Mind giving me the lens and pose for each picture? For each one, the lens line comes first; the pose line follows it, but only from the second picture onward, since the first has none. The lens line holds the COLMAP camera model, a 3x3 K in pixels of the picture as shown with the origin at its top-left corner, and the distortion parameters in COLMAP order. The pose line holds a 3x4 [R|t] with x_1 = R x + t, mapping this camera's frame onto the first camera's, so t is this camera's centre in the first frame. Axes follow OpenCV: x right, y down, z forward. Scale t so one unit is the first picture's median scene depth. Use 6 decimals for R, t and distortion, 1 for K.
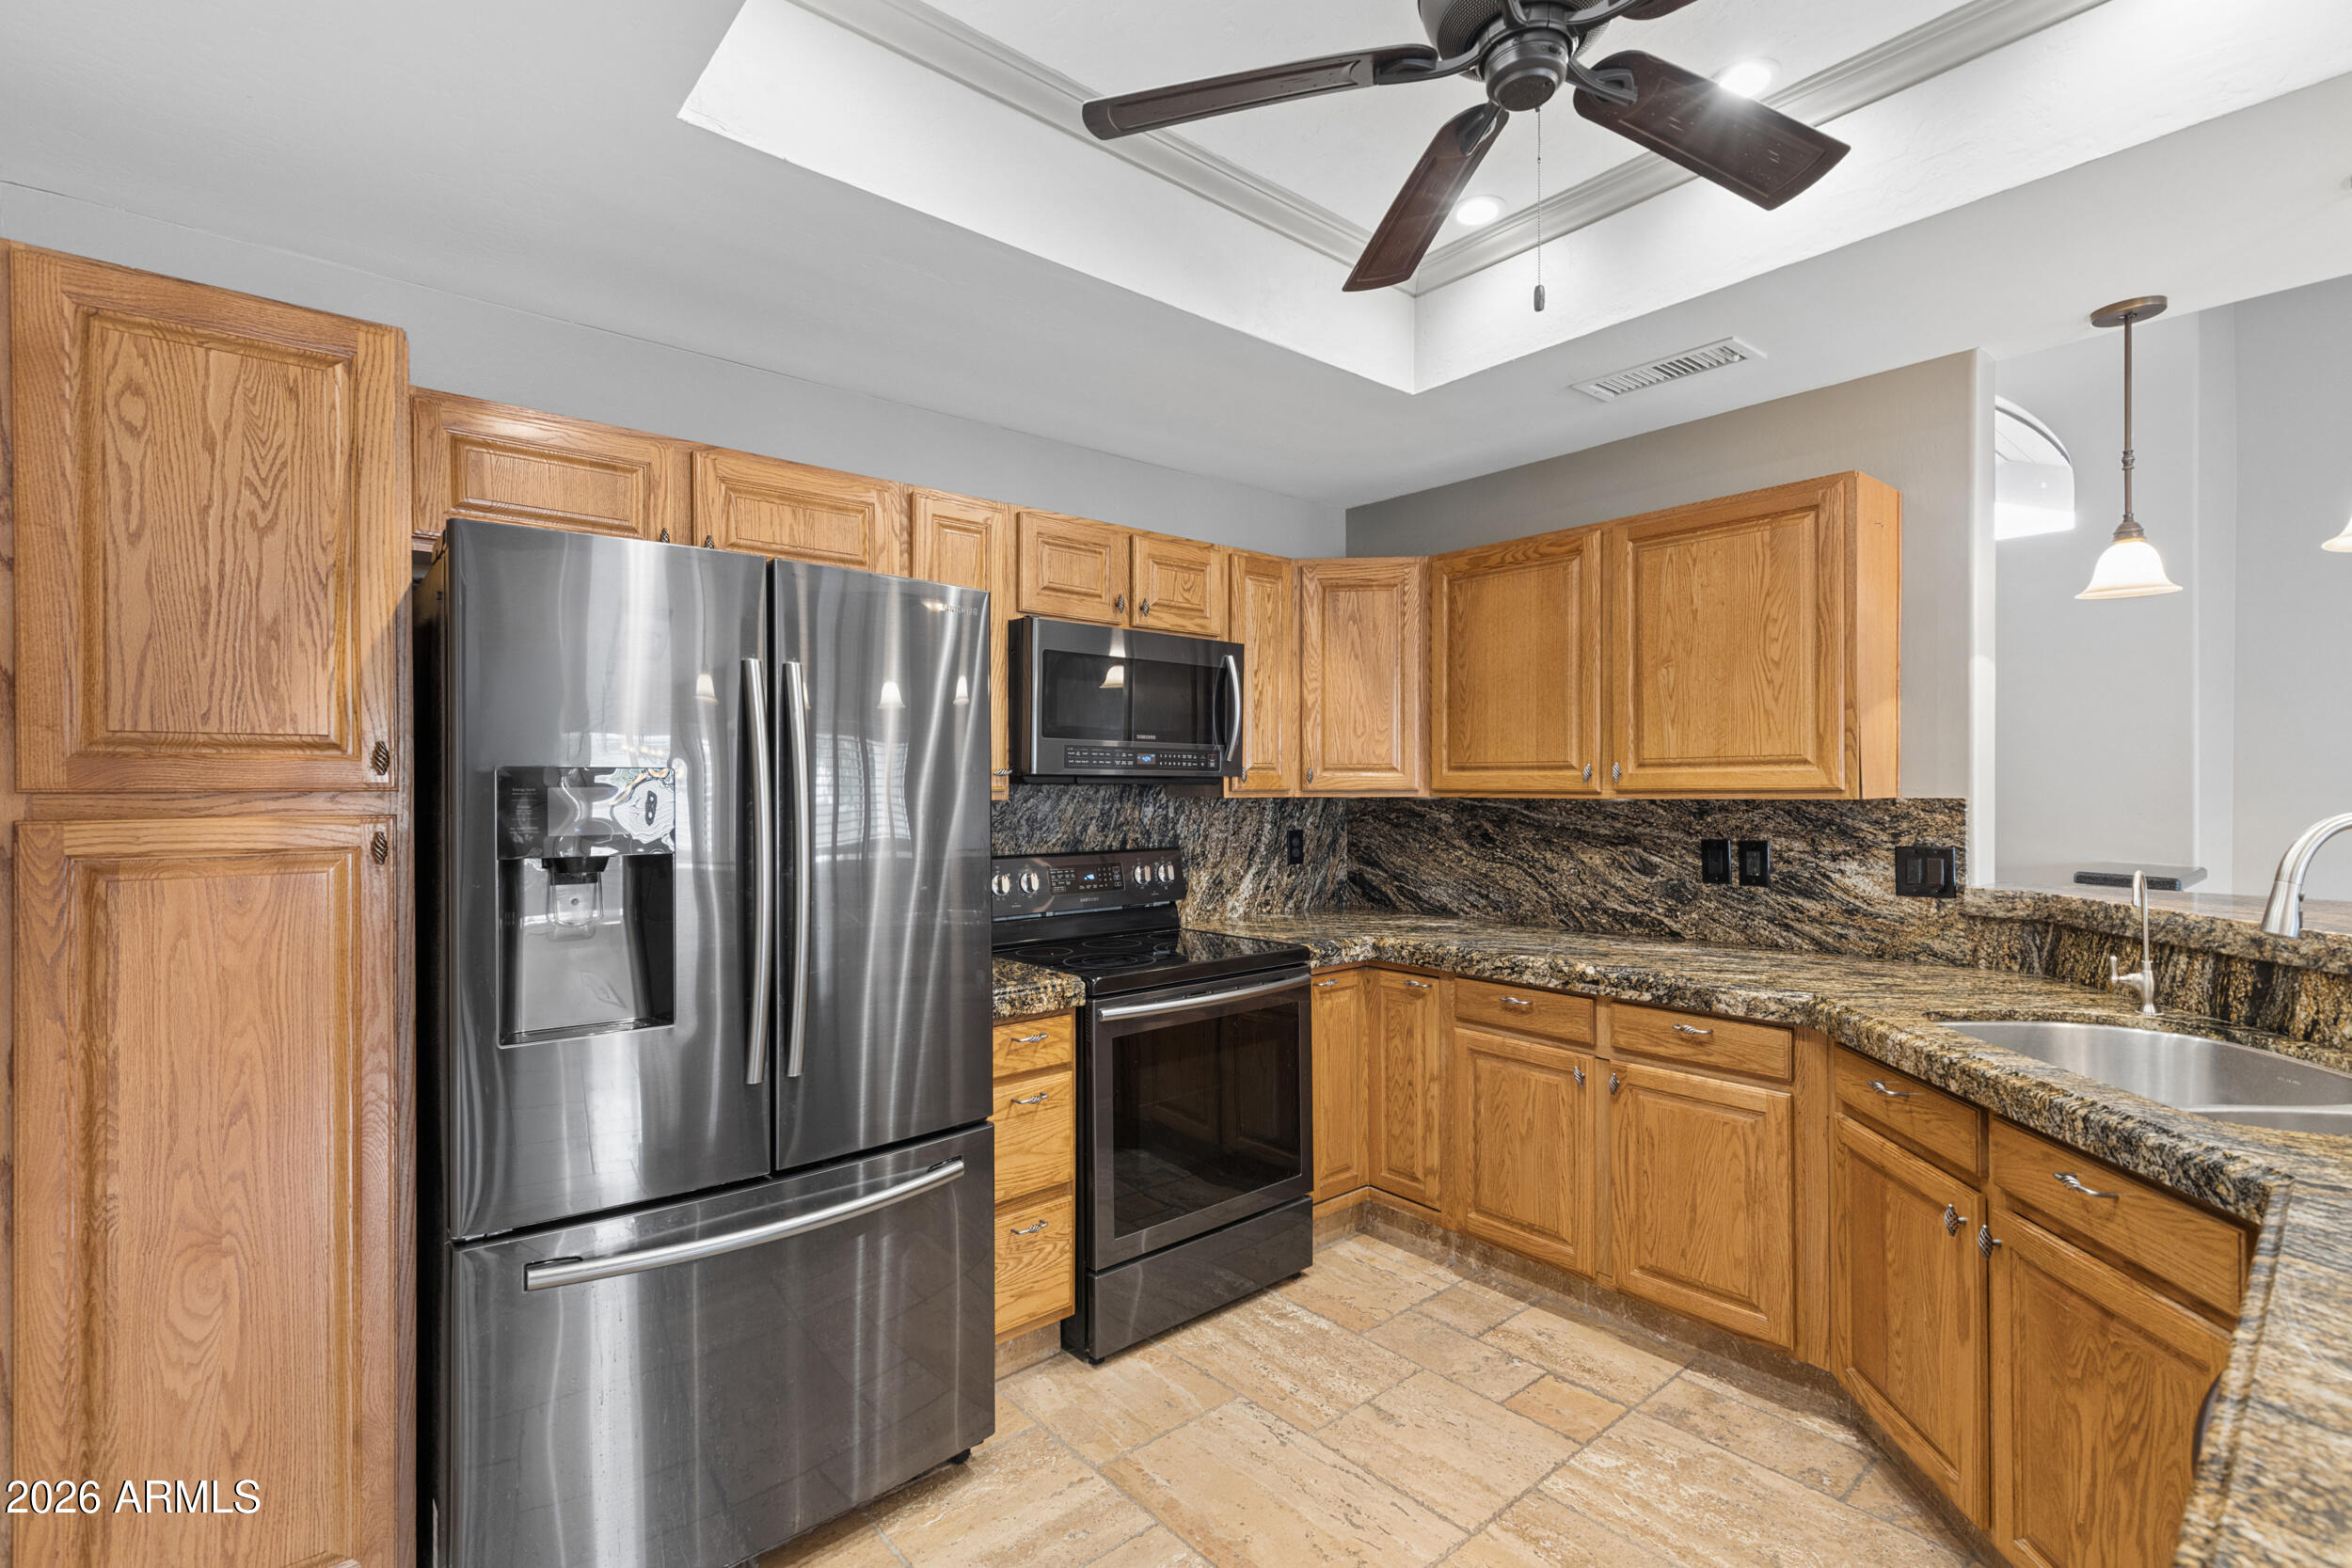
lens RADIAL K [[1071.5, 0, 1177.2], [0, 1071.5, 785.2], [0, 0, 1]] dist [0.008982, -0.001419]
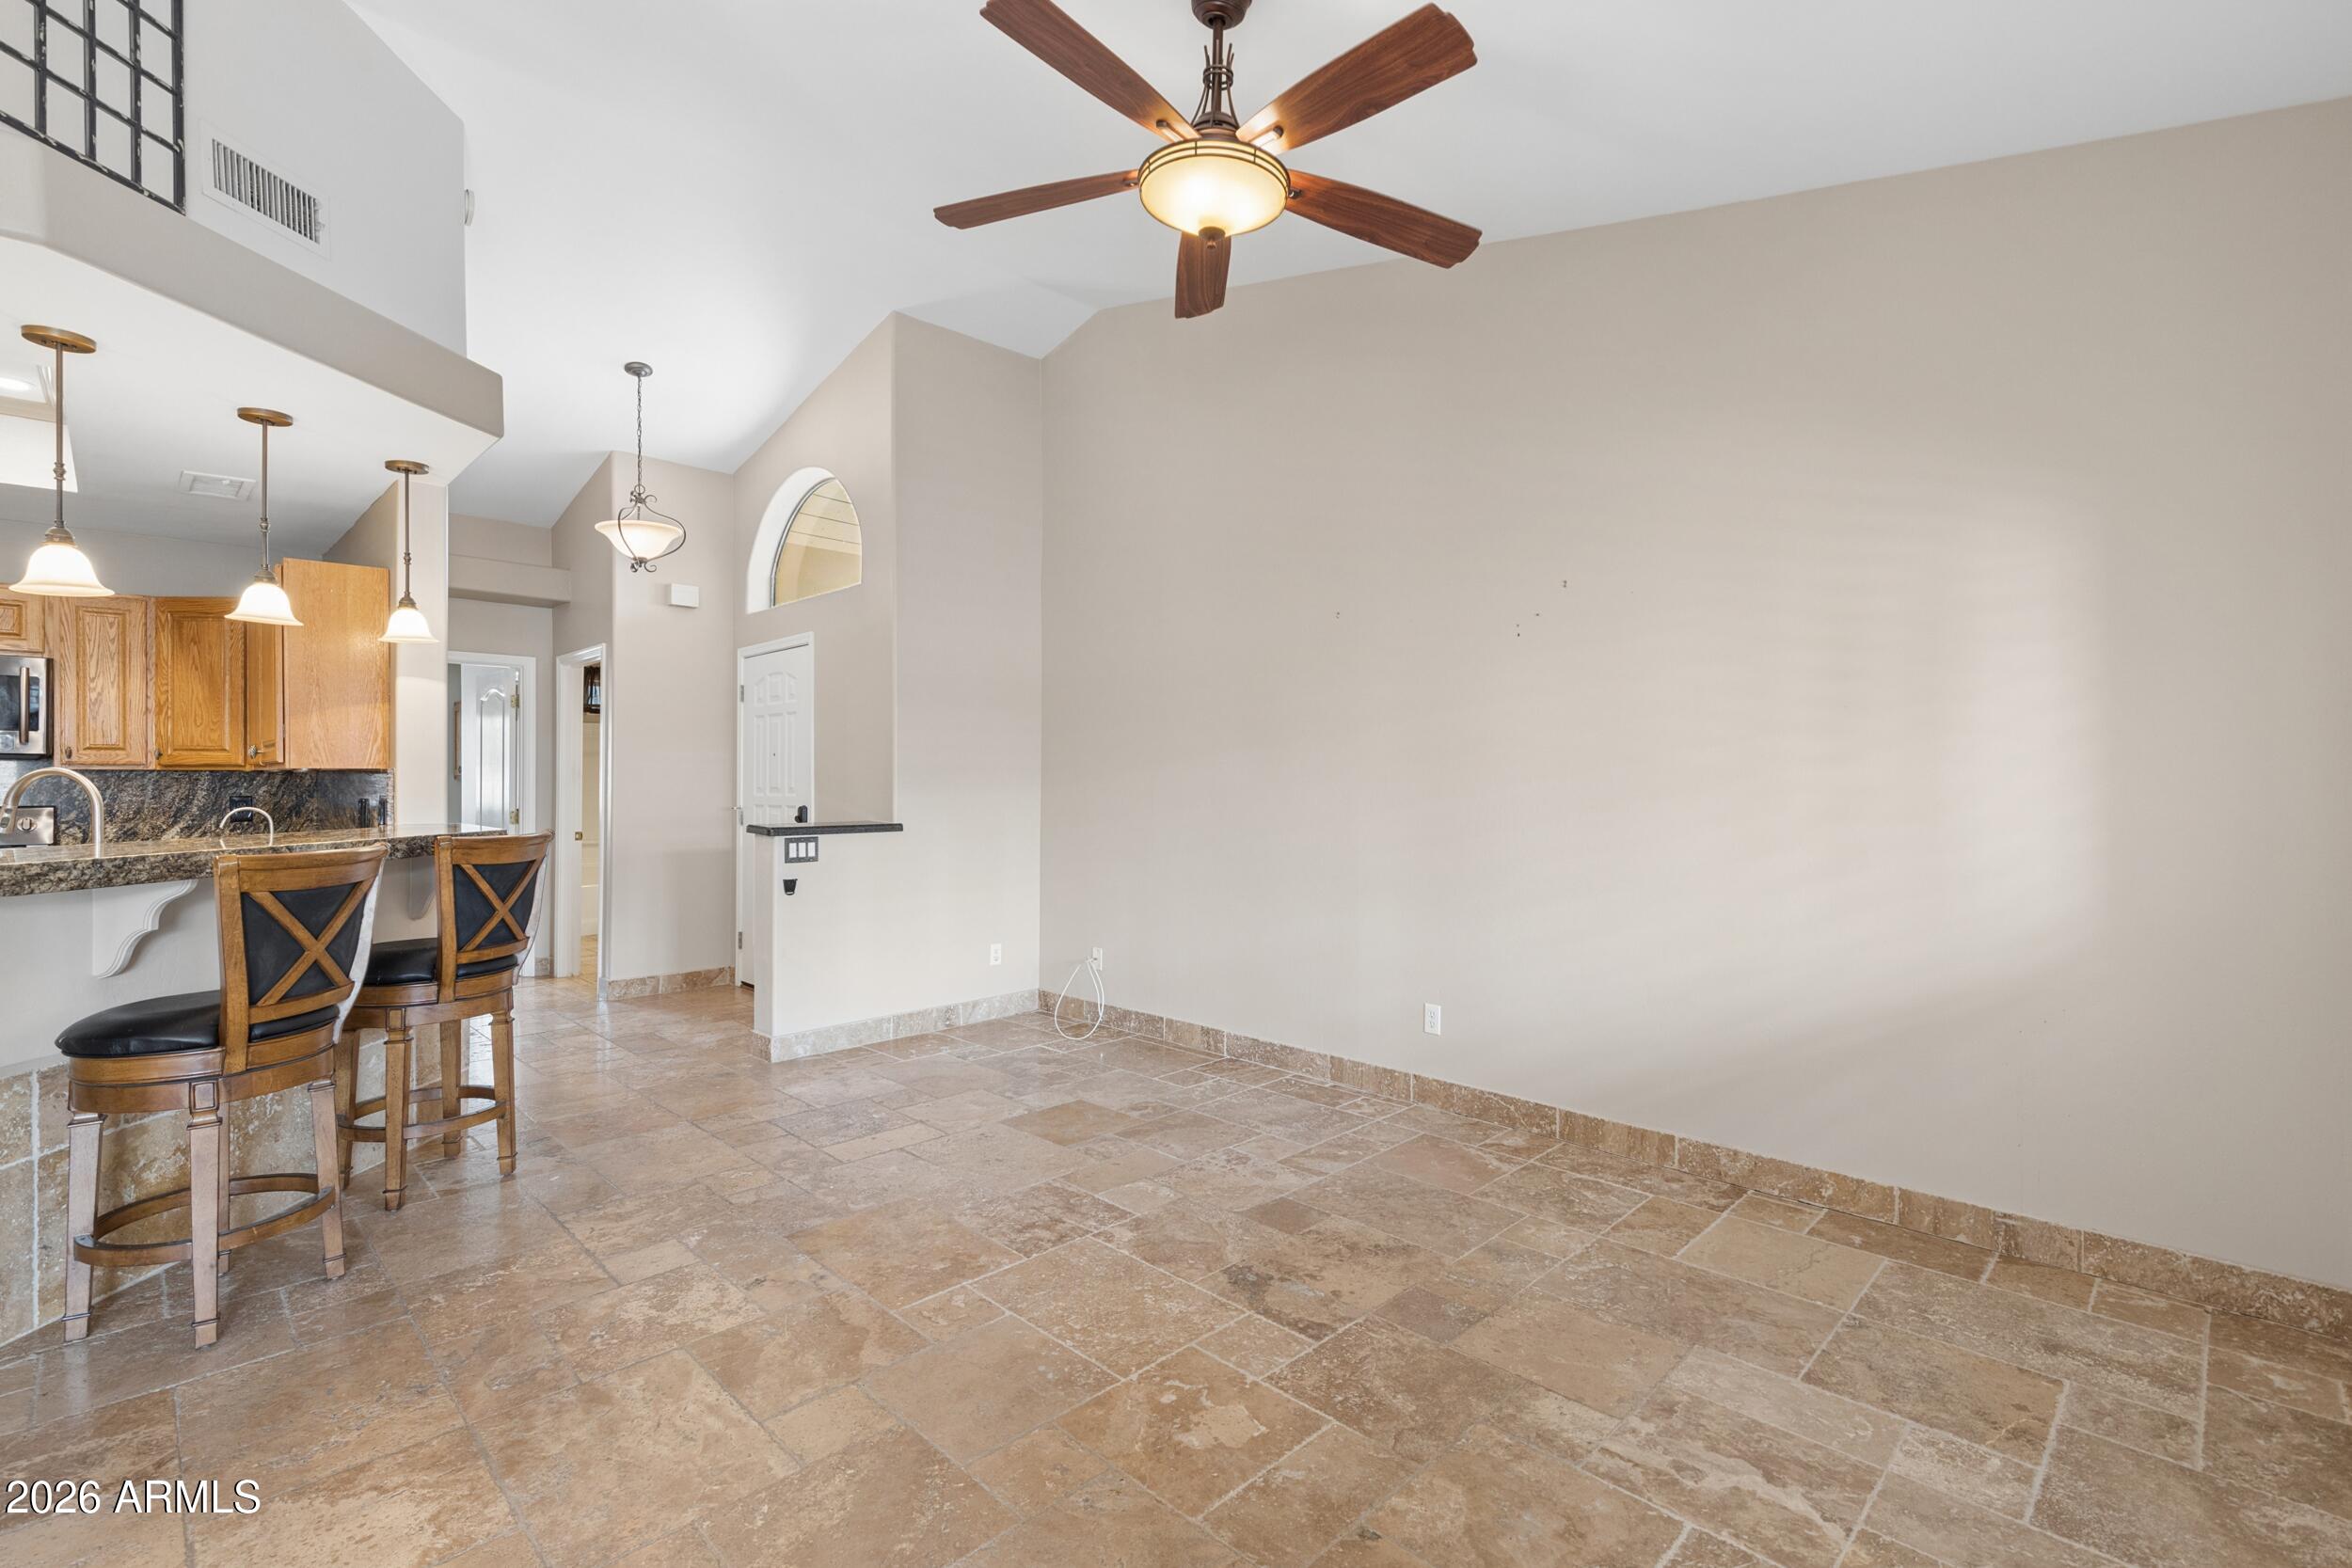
lens RADIAL K [[1060.4, 0, 1186.2], [0, 1060.4, 777.1], [0, 0, 1]] dist [0.008324, -0.000849]
pose [[0.996247, 0.004518, 0.086441, 1.936247], [-0.004438, 0.999990, -0.001122, 0.023549], [-0.086445, 0.000735, 0.996256, -0.712010]]
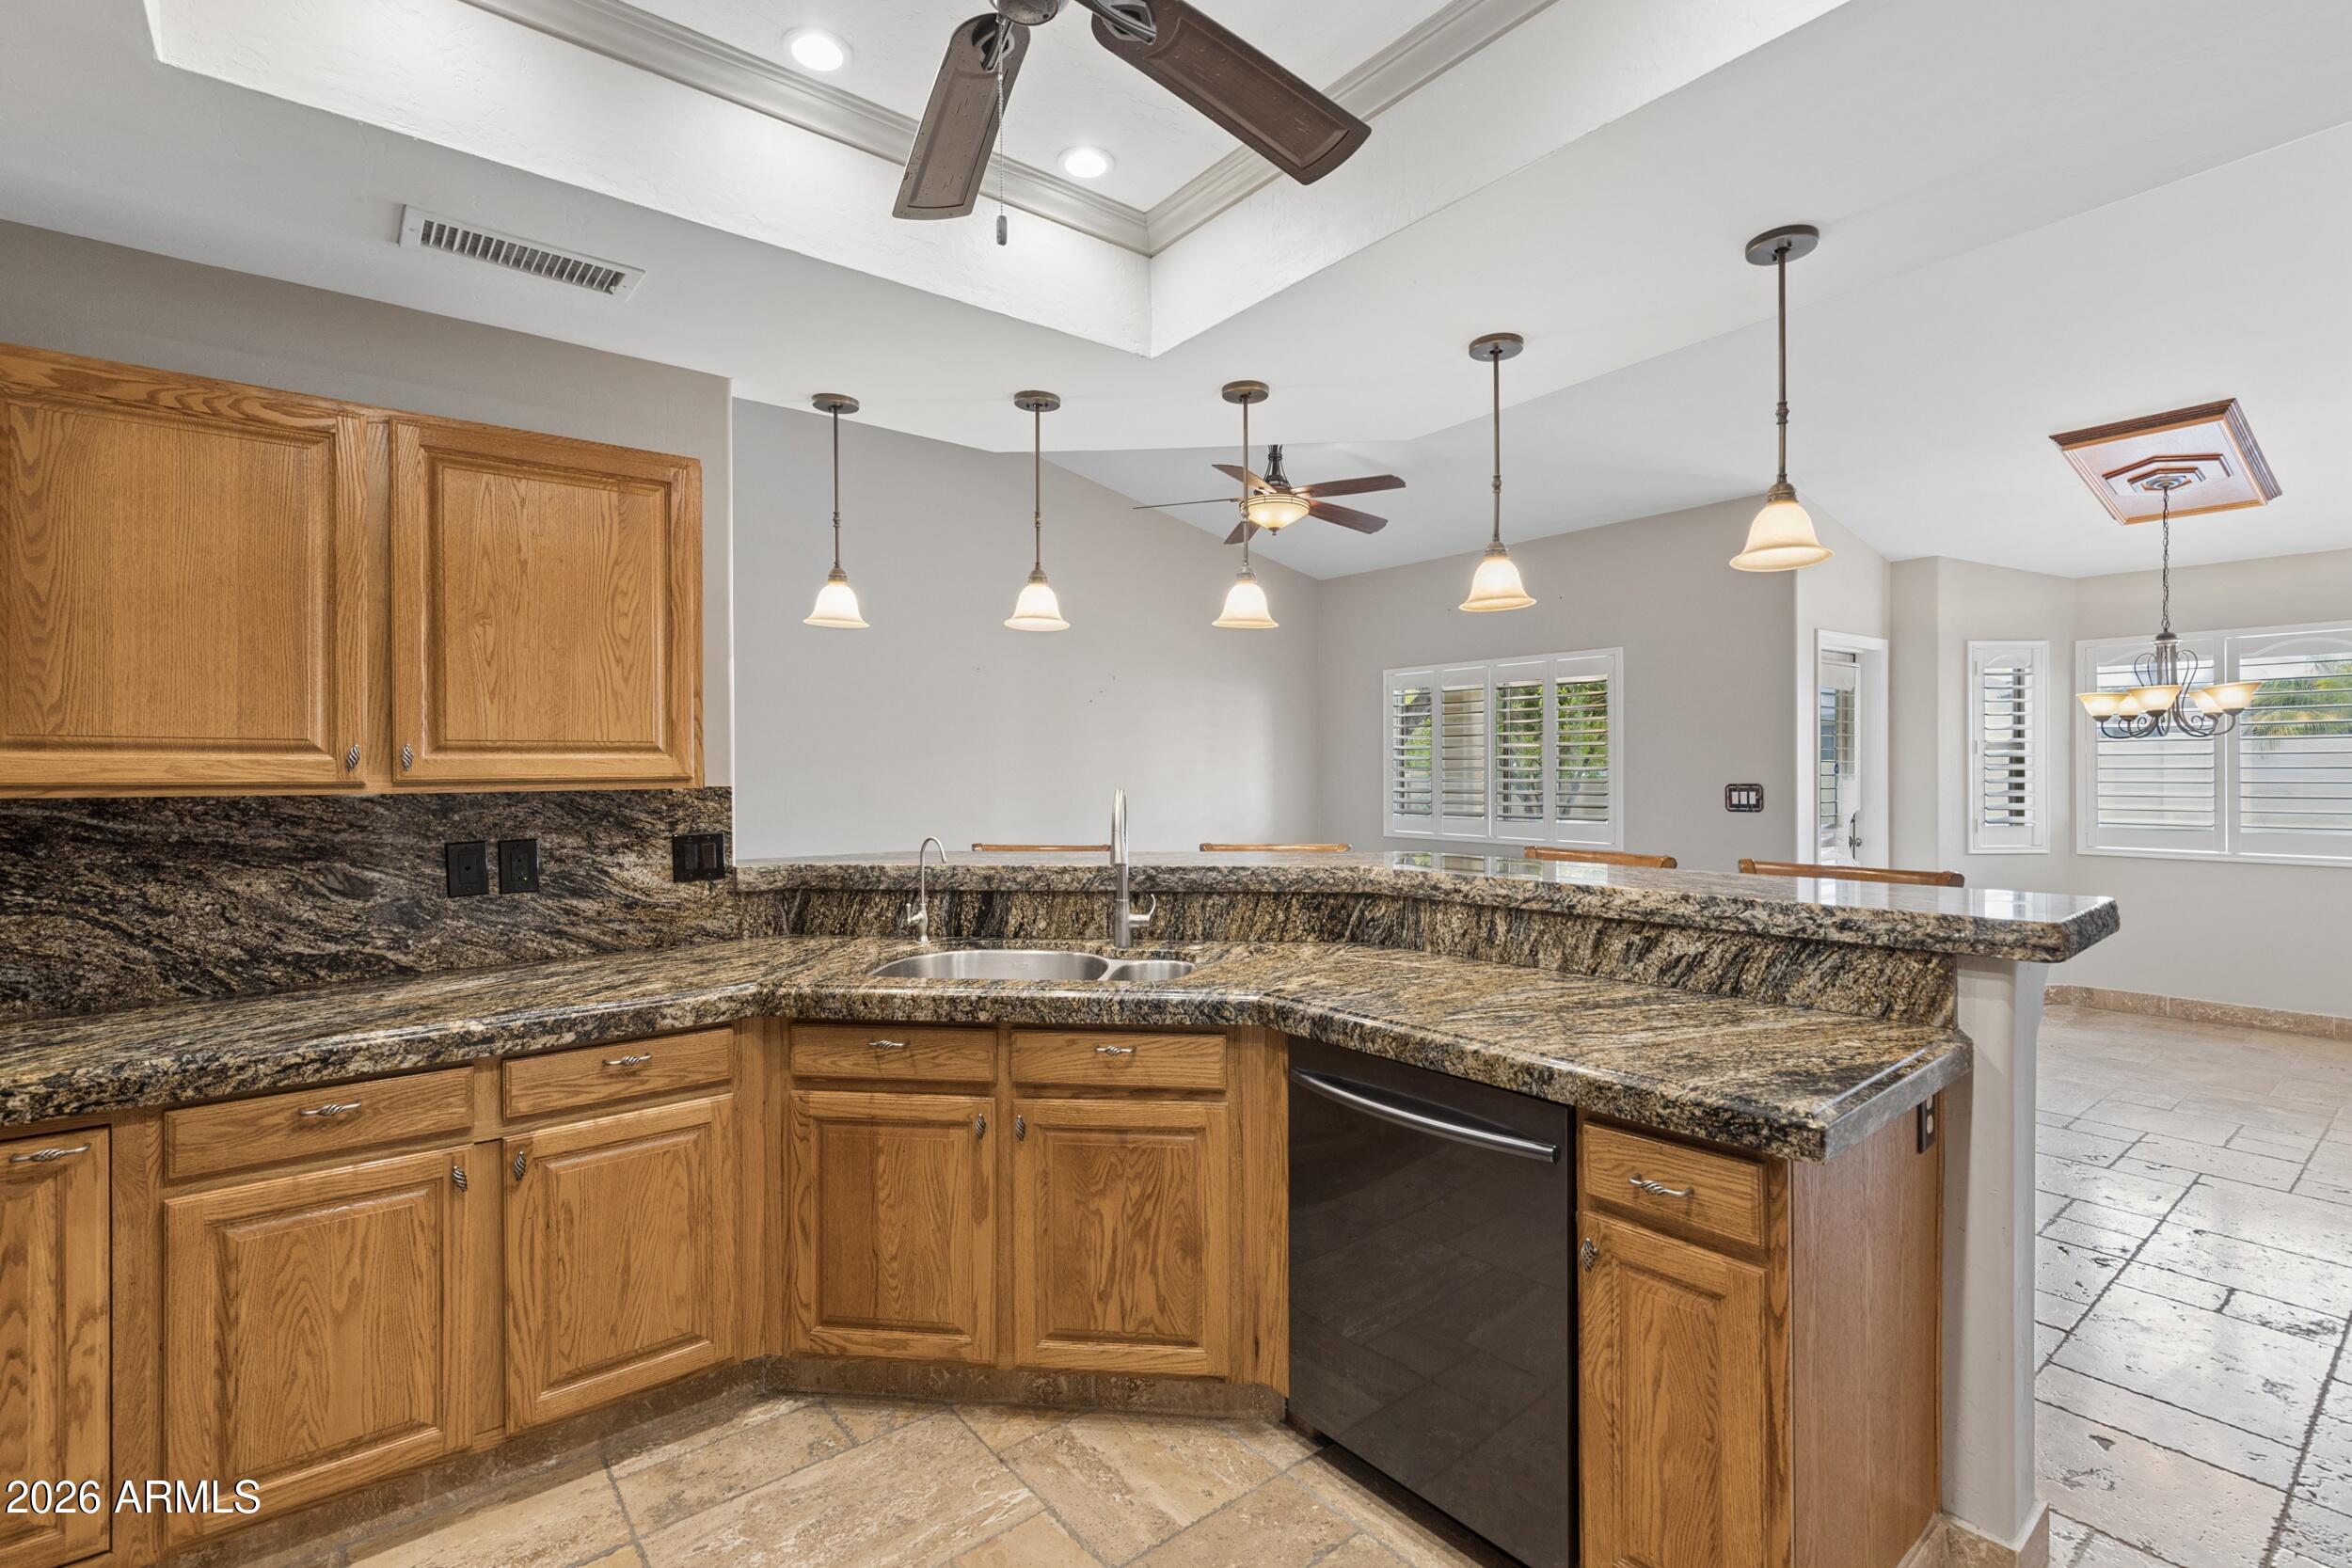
lens RADIAL K [[1069.9, 0, 1180.5], [0, 1069.9, 768.7], [0, 0, 1]] dist [0.007555, -0.000549]
pose [[0.030471, 0.005528, 0.999520, -0.379744], [0.004582, 0.999973, -0.005670, 0.002938], [-0.999525, 0.004753, 0.030444, 0.561261]]
